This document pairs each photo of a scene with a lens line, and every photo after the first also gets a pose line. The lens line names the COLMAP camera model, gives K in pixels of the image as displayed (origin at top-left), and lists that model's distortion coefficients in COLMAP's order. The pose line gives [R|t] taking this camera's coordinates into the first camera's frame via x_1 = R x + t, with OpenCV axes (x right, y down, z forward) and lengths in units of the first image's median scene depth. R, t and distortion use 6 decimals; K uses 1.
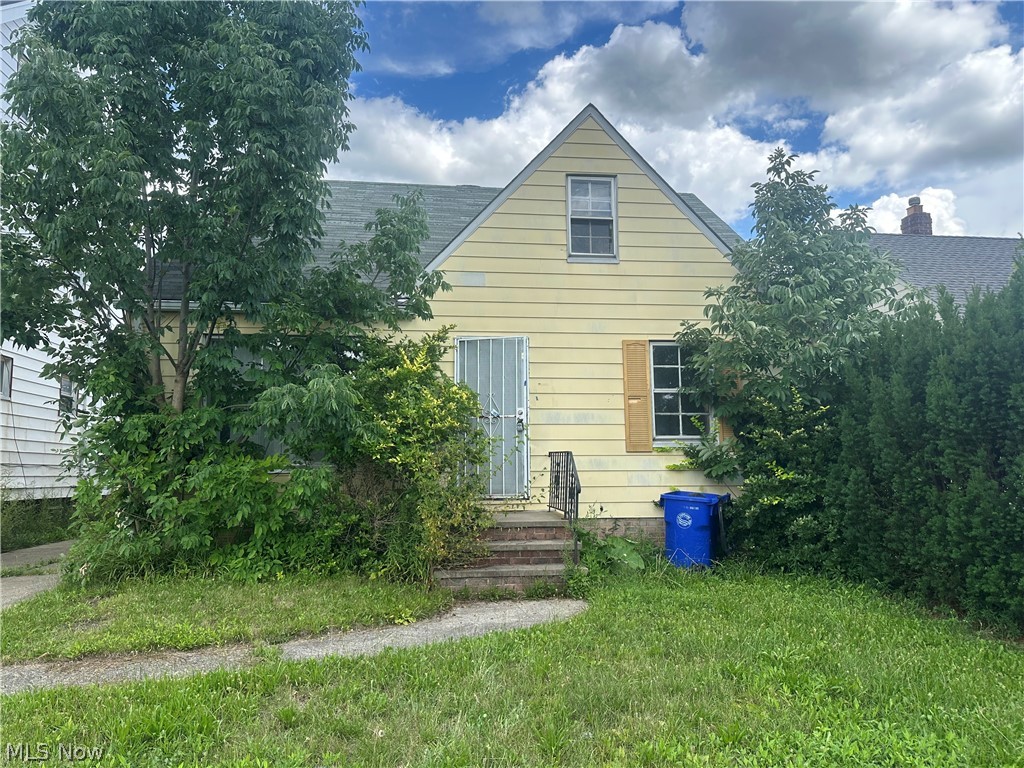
lens RADIAL K [[728.0, 0, 511.4], [0, 728.0, 384.2], [0, 0, 1]] dist [0.004063, -0.002382]
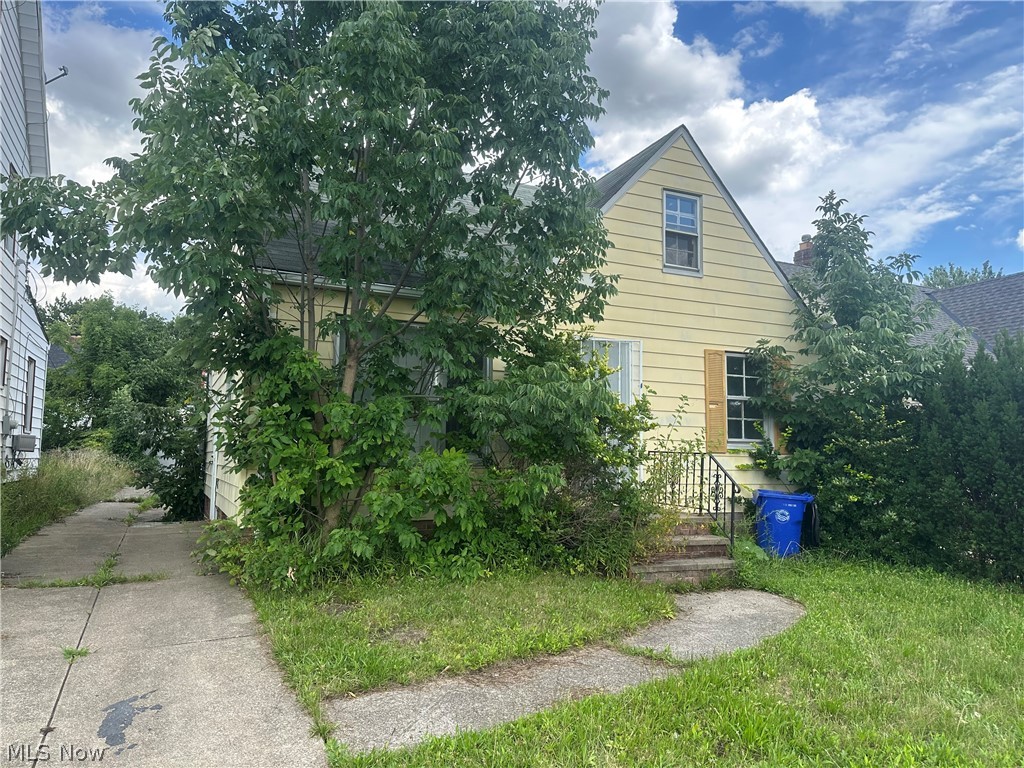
lens RADIAL K [[728.0, 0, 510.4], [0, 728.0, 384.5], [0, 0, 1]] dist [0.004063, -0.002382]
pose [[0.950001, 0.052231, 0.307849, -0.449662], [-0.057340, 0.998326, 0.007566, 0.000216], [-0.306938, -0.024839, 0.951405, 0.057813]]
